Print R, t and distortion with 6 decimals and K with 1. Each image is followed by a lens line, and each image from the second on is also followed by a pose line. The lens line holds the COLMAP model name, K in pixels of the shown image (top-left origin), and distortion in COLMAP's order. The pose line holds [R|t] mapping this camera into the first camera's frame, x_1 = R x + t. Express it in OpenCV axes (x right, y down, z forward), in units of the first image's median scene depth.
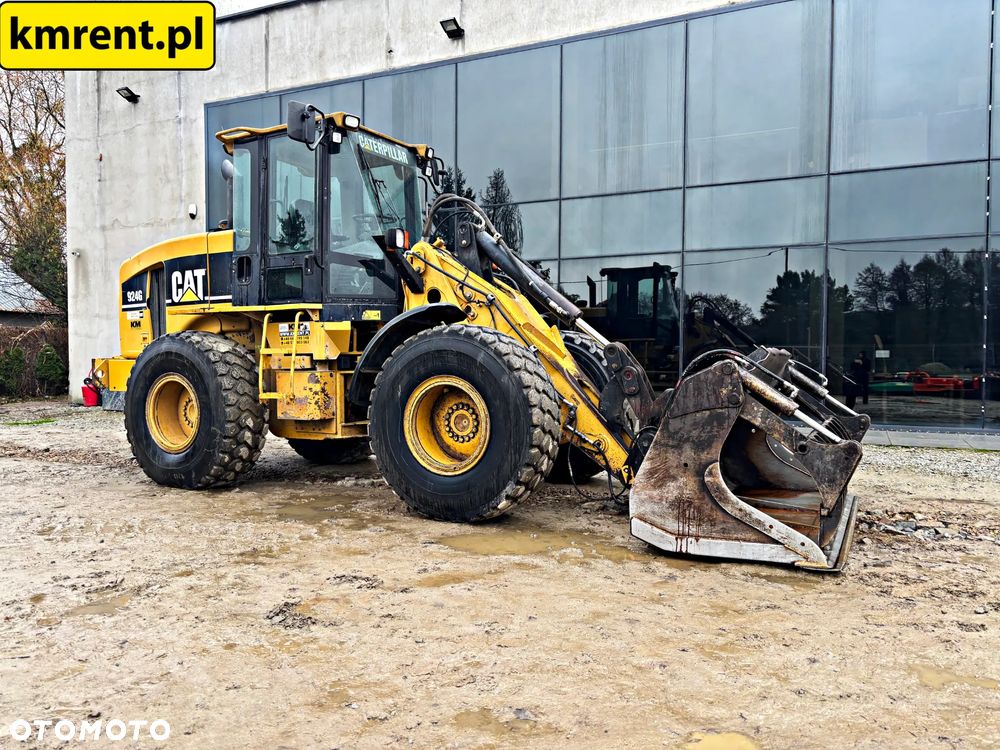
lens RADIAL K [[748.9, 0, 497.8], [0, 748.9, 387.7], [0, 0, 1]] dist [0.023631, -0.003092]
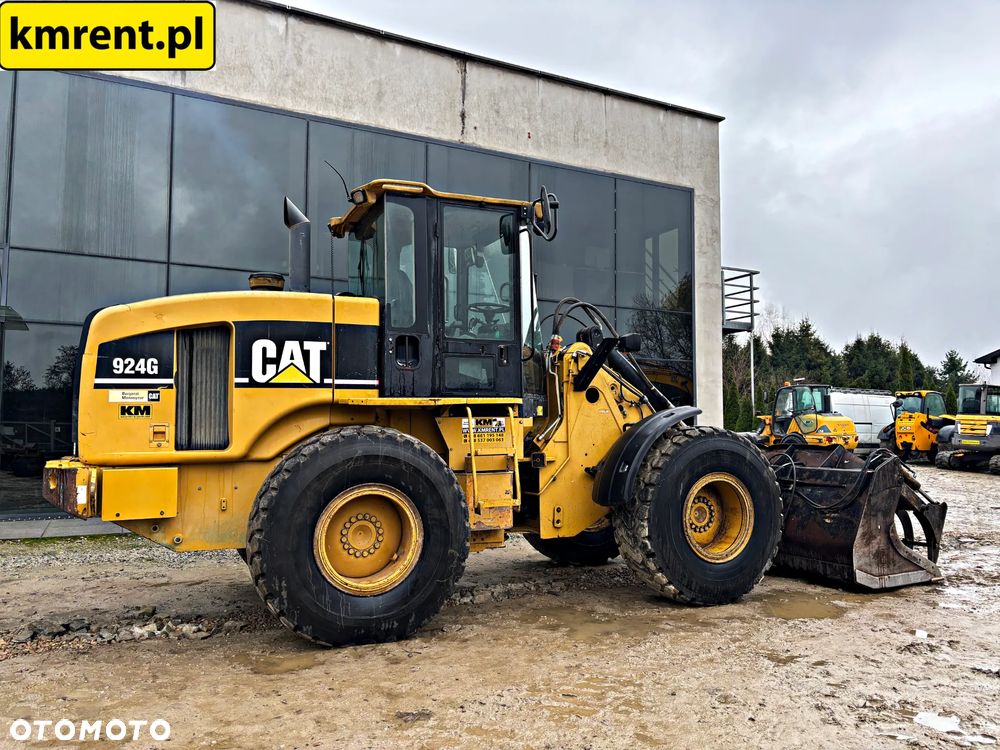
lens RADIAL K [[751.5, 0, 490.8], [0, 751.5, 386.5], [0, 0, 1]] dist [0.020834, -0.003259]
pose [[0.619927, 0.044194, 0.783414, -0.963158], [0.031674, 0.996189, -0.081261, -0.052332], [-0.784020, 0.075190, 0.616165, 0.453138]]
